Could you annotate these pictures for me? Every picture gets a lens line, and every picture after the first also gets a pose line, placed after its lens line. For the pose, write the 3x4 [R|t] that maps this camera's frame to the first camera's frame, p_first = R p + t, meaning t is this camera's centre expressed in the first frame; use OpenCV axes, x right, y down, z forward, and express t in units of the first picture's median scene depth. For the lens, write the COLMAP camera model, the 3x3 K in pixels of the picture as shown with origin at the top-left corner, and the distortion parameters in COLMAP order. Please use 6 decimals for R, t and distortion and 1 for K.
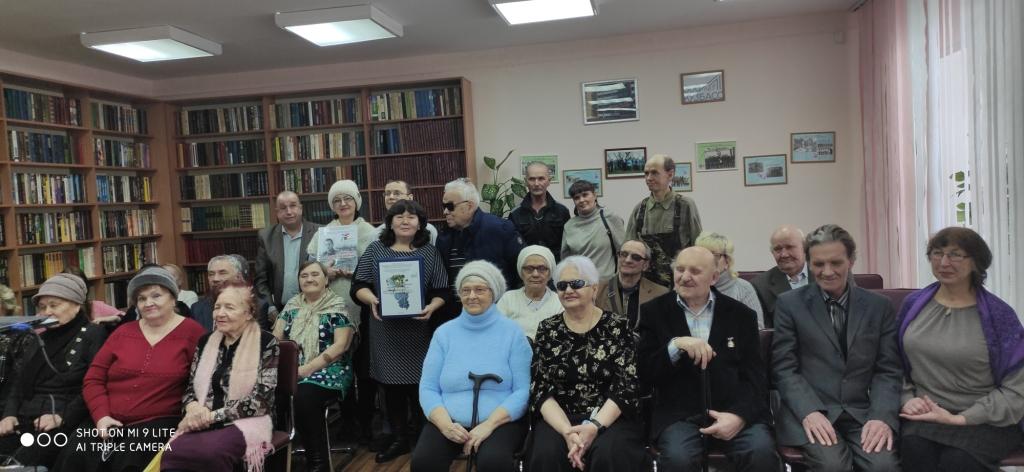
lens RADIAL K [[714.4, 0, 512.0], [0, 714.4, 236.0], [0, 0, 1]] dist [0.001692, -0.077023]
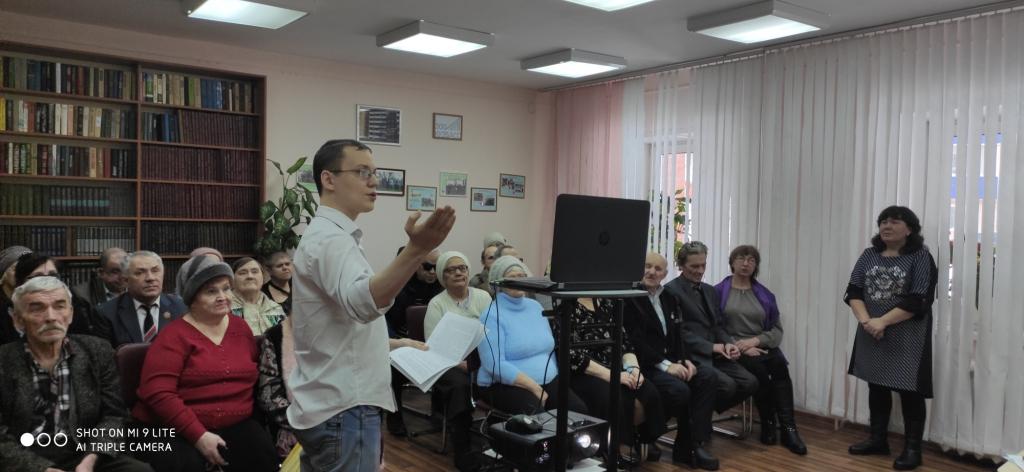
lens RADIAL K [[714.4, 0, 512.0], [0, 714.4, 236.0], [0, 0, 1]] dist [0.001692, -0.077023]
pose [[0.676933, 0.054208, 0.734046, -0.543499], [-0.028752, 0.998471, -0.047220, 0.031766], [-0.735483, 0.010860, 0.677456, 0.093139]]
